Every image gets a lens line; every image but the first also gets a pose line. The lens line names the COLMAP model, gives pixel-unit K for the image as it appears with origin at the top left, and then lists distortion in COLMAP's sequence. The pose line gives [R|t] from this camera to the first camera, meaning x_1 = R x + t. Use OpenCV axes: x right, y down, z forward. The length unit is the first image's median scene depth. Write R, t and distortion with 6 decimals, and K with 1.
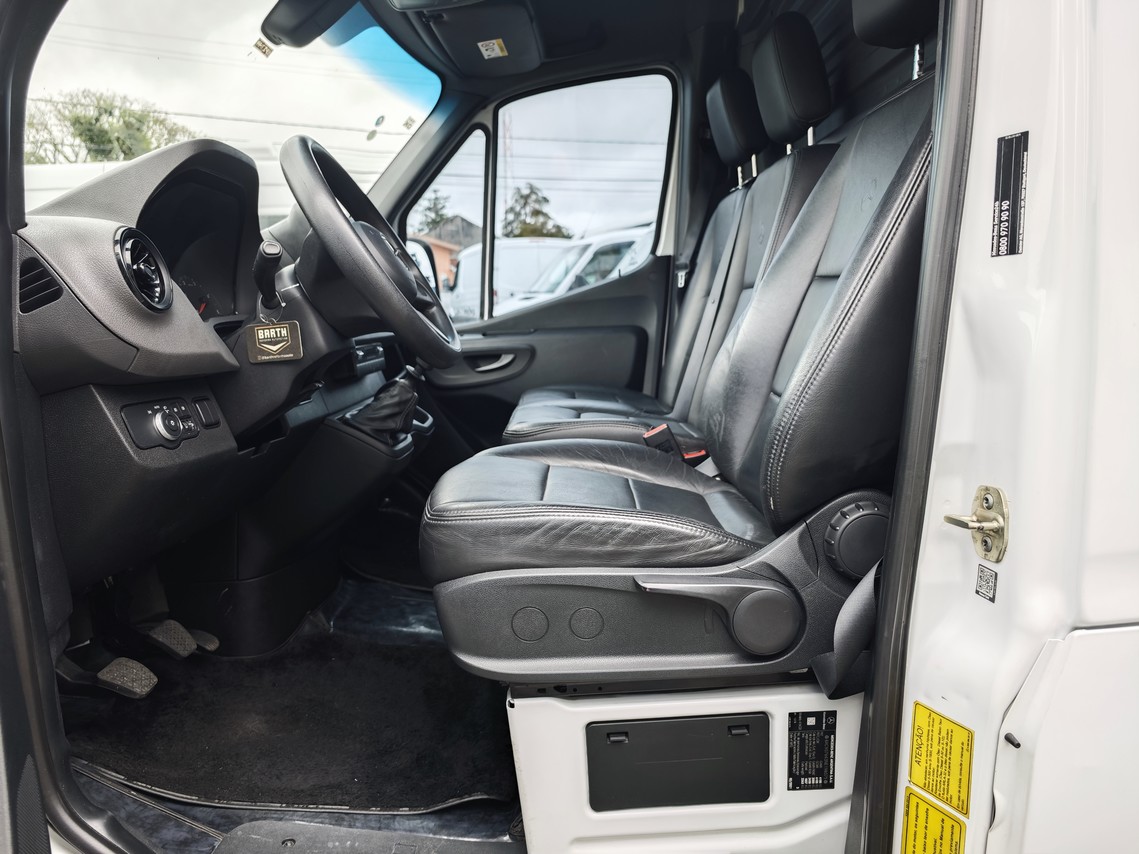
lens RADIAL K [[790.2, 0, 561.5], [0, 790.2, 426.0], [0, 0, 1]] dist [-0.004725, 0.001636]
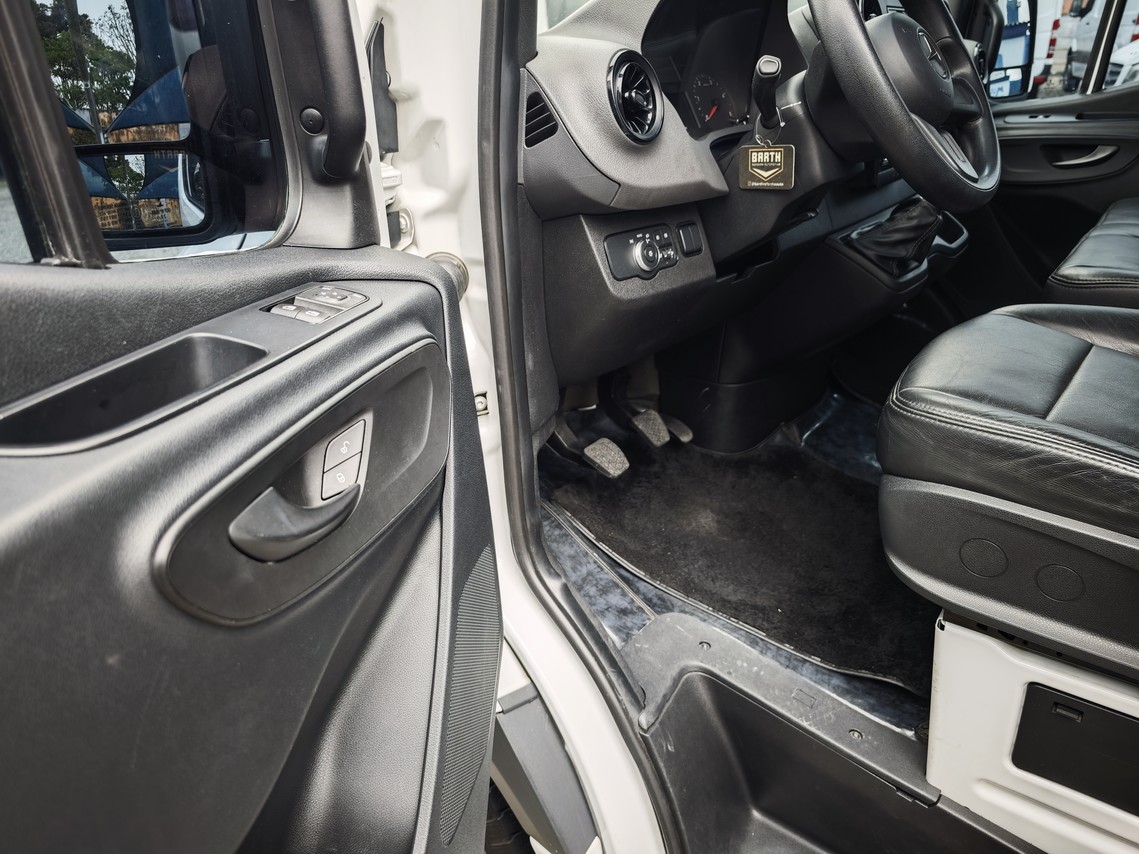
lens RADIAL K [[790.2, 0, 561.5], [0, 790.2, 426.0], [0, 0, 1]] dist [-0.004725, 0.001636]
pose [[0.783418, 0.260405, -0.564309, 0.039640], [-0.074413, 0.940757, 0.330815, -0.108049], [0.617024, -0.217175, 0.756384, 0.104605]]
